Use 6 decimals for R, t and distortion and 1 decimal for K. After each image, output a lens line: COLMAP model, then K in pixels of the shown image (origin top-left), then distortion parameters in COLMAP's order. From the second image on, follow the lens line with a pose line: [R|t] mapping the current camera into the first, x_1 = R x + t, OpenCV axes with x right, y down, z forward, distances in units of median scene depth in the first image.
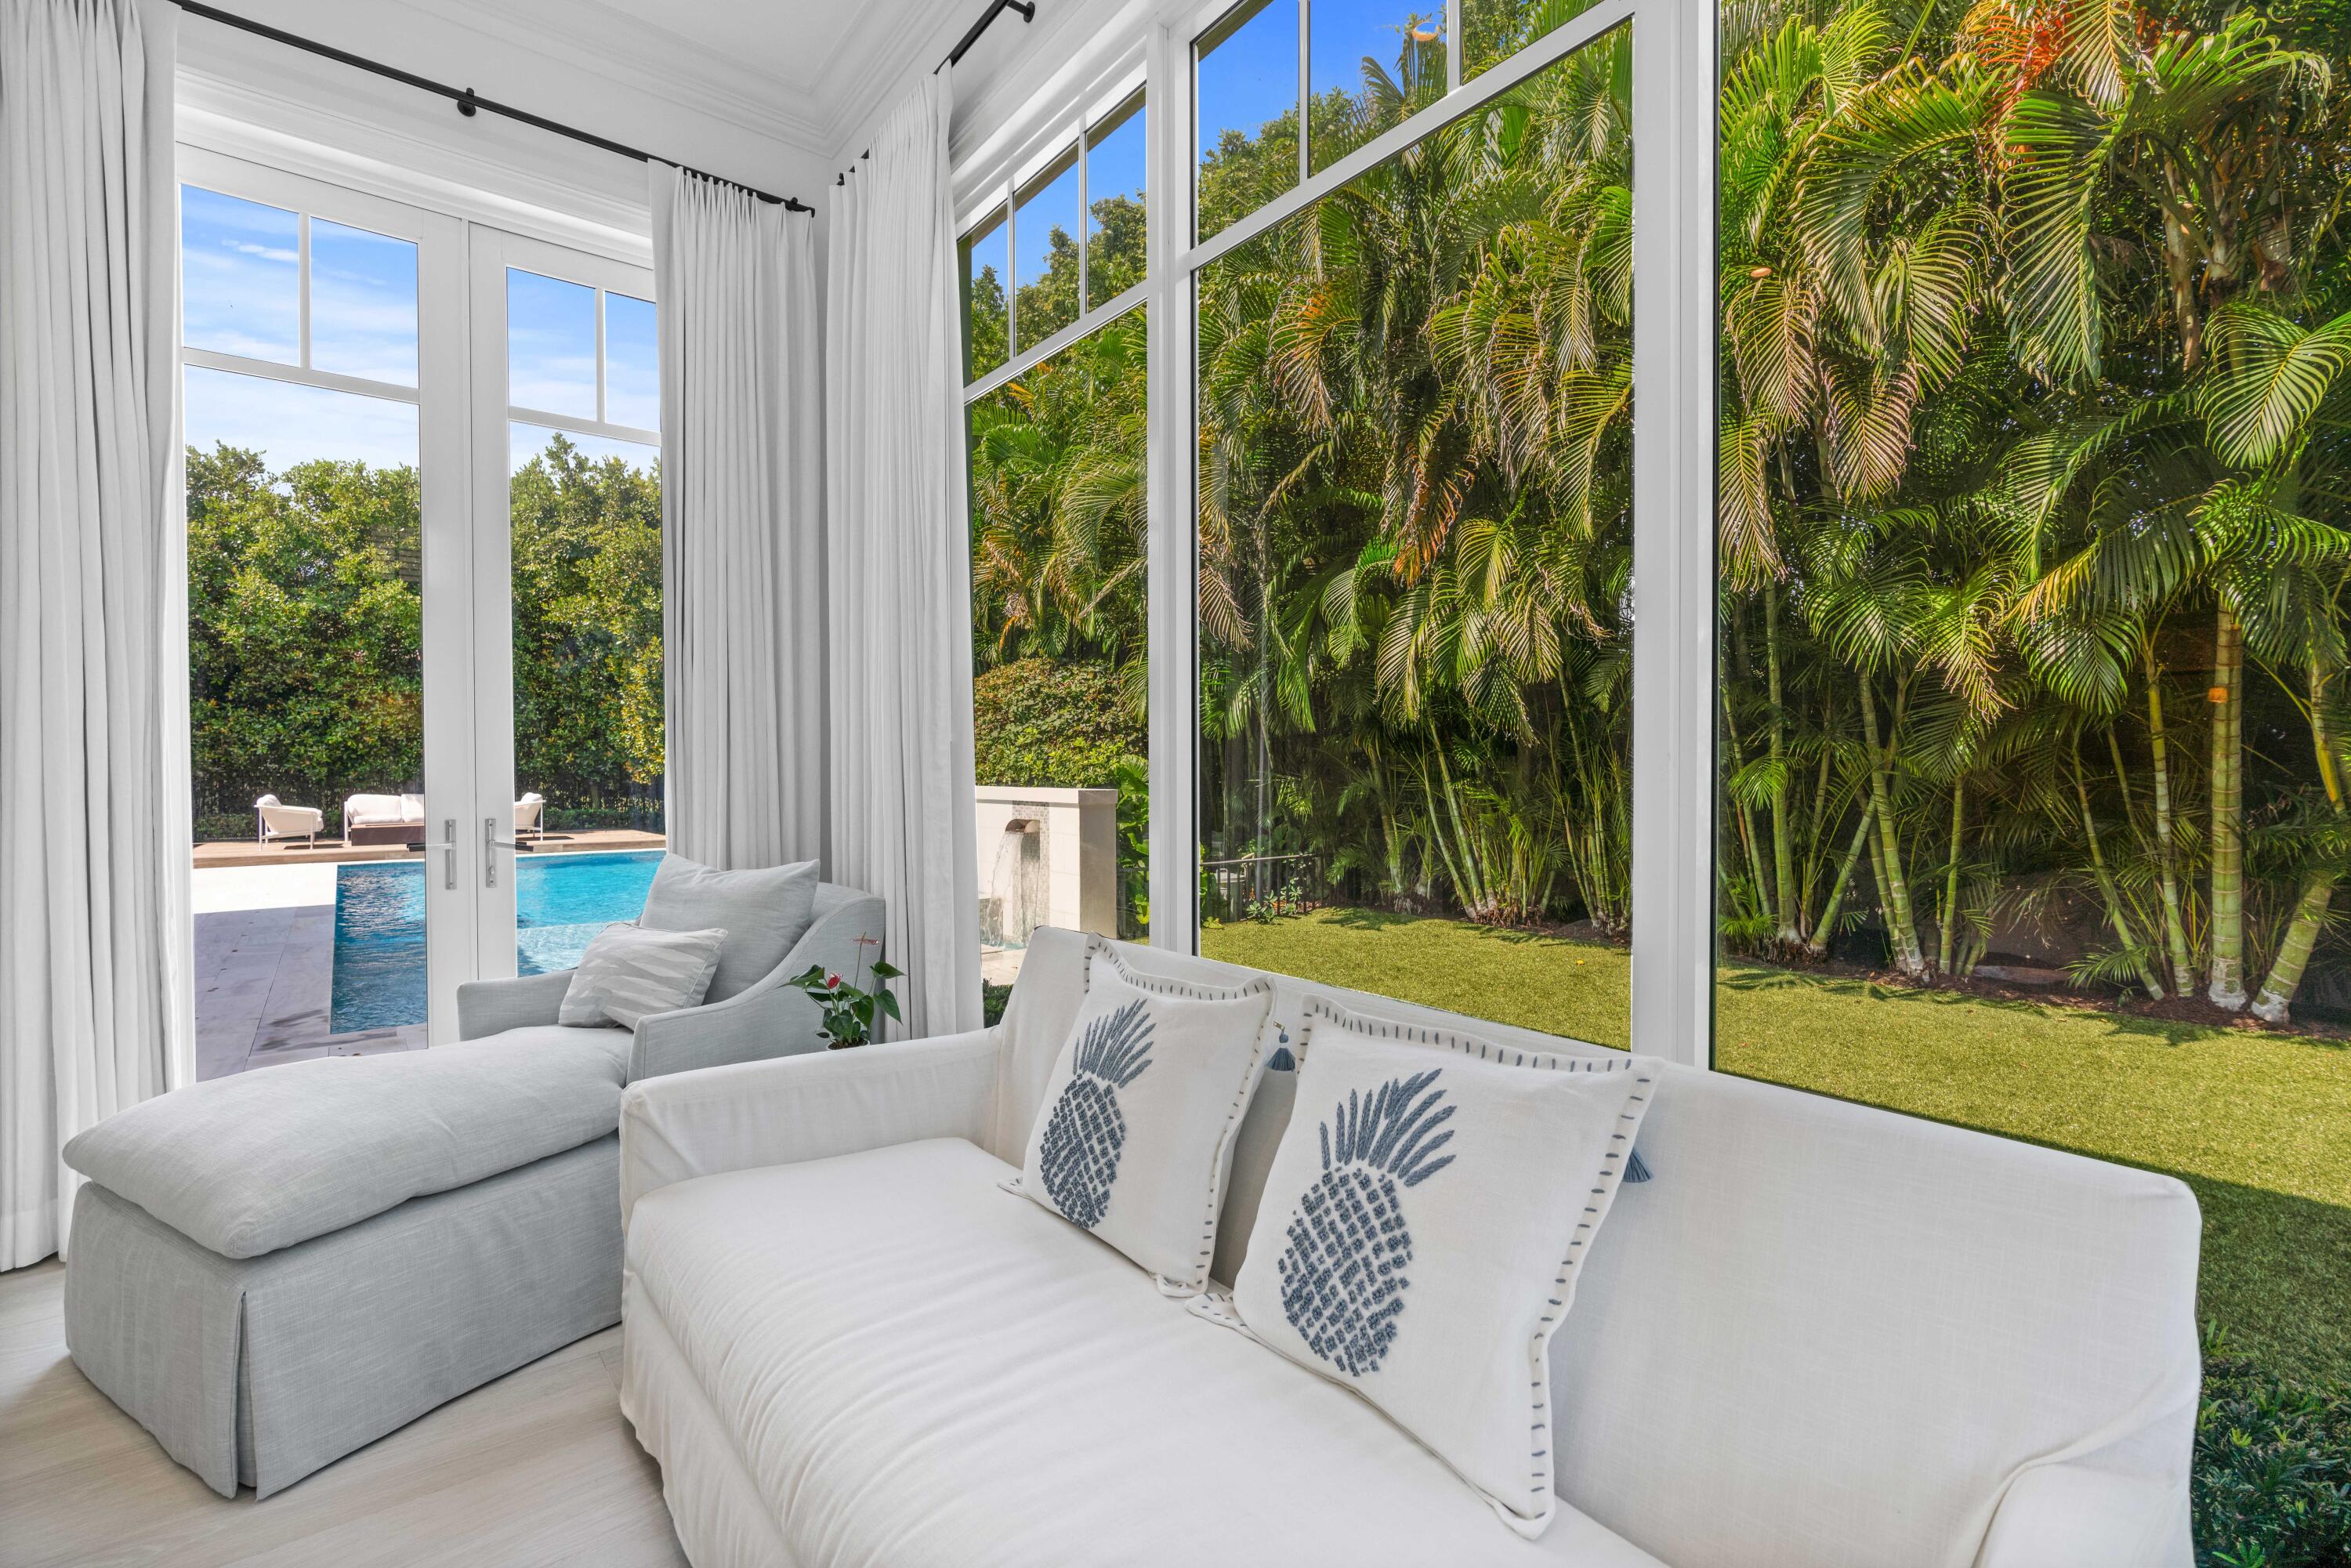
lens RADIAL K [[1056.4, 0, 1172.5], [0, 1056.4, 787.1], [0, 0, 1]] dist [-0.014122, 0.006605]
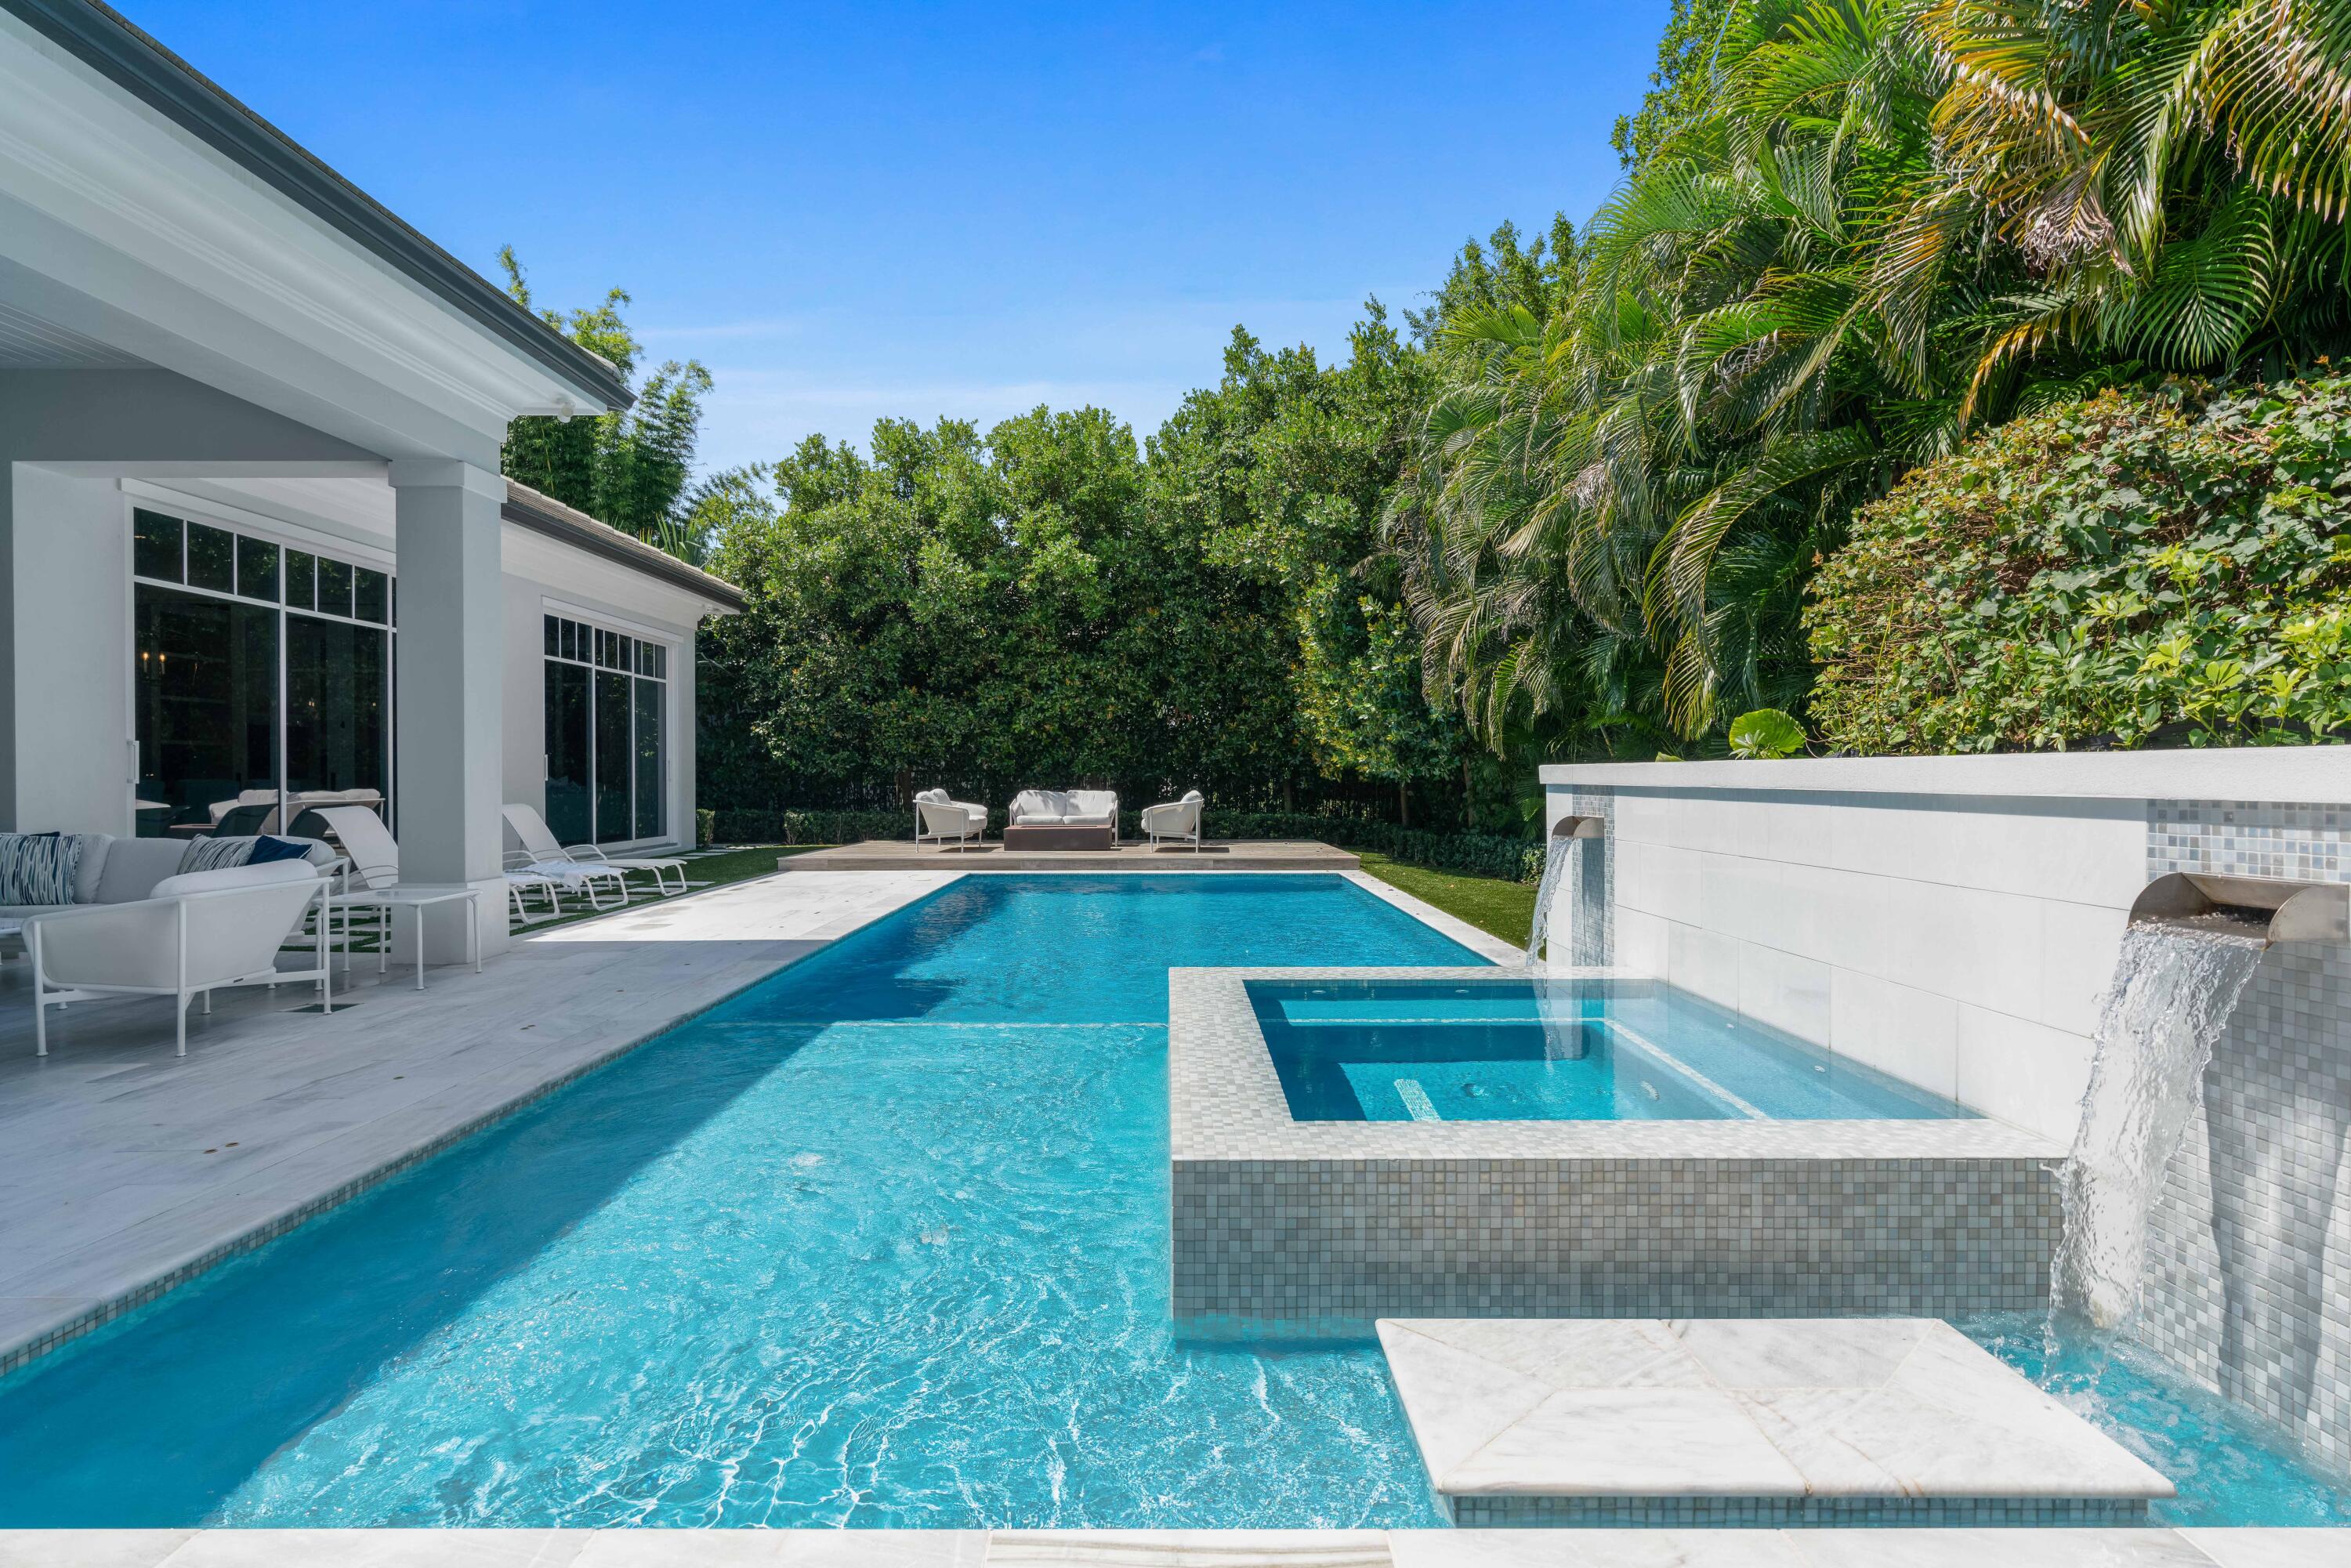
lens RADIAL K [[1225.5, 0, 1155.7], [0, 1225.5, 795.8], [0, 0, 1]] dist [0.003647, 0.000043]
pose [[0.782398, 0.012270, -0.622658, -0.069095], [-0.012037, 0.999917, 0.004579, 0.005638], [0.622663, 0.003912, 0.782481, 0.278209]]
